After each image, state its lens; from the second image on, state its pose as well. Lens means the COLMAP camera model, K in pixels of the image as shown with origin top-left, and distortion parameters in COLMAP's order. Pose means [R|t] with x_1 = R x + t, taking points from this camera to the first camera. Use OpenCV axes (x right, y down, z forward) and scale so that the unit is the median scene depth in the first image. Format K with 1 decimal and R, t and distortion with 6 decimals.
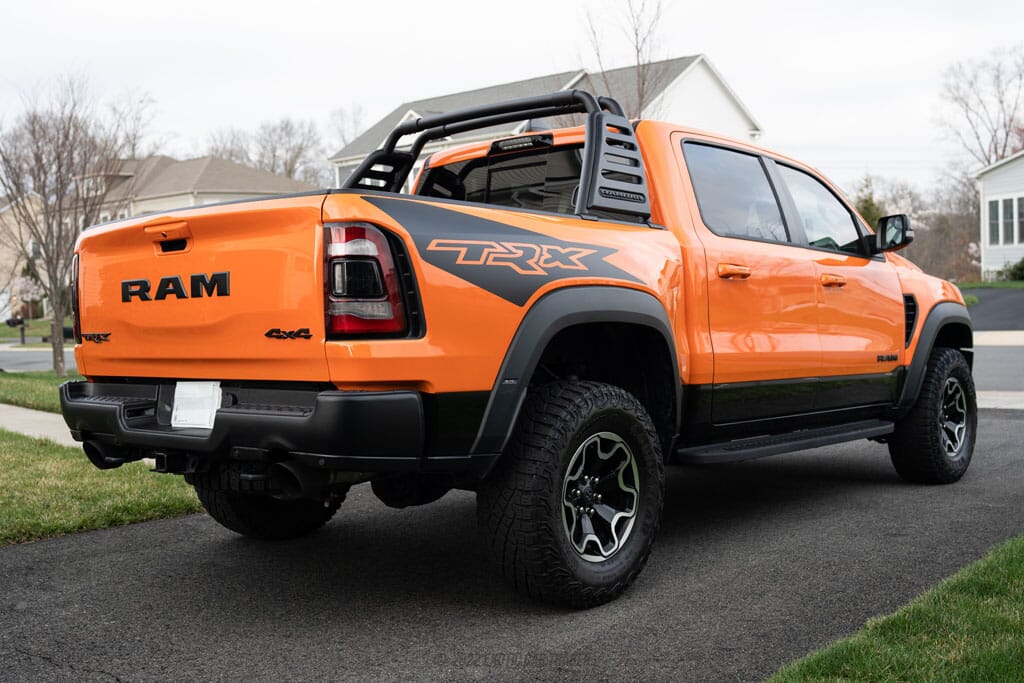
lens RADIAL K [[1164.7, 0, 511.1], [0, 1164.7, 364.3], [0, 0, 1]] dist [-0.141334, -0.000829]
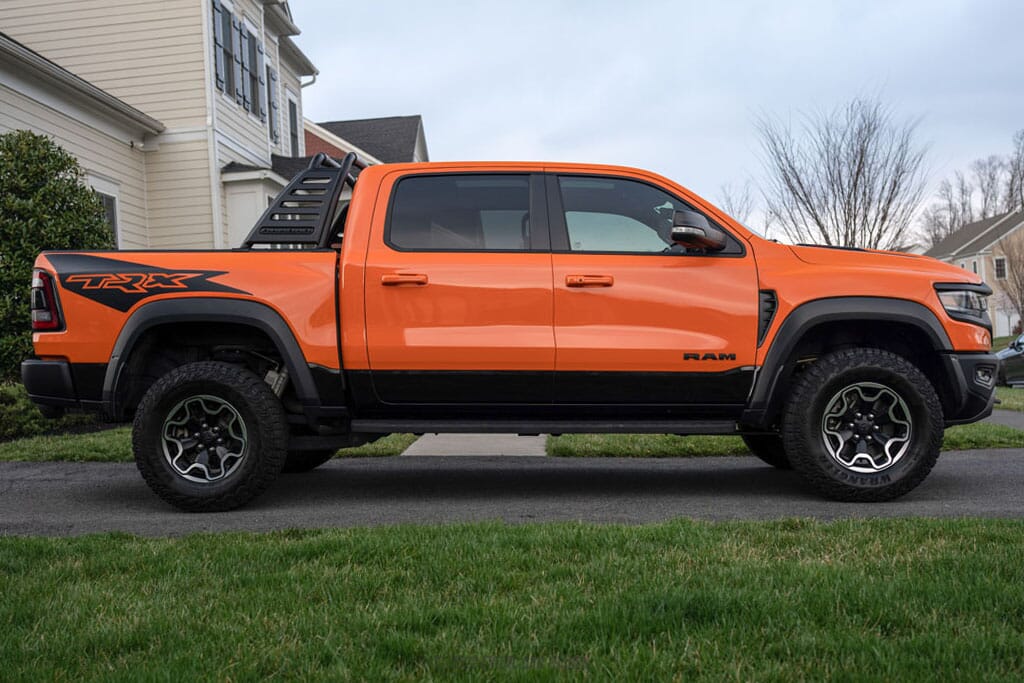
lens RADIAL K [[1084.3, 0, 512.0], [0, 1084.3, 341.5], [0, 0, 1]] dist [-0.101147, -0.002670]
pose [[0.624426, 0.003574, -0.781076, 1.449253], [-0.025509, 0.999549, -0.015820, 0.001149], [0.780667, 0.029803, 0.624236, 0.461113]]
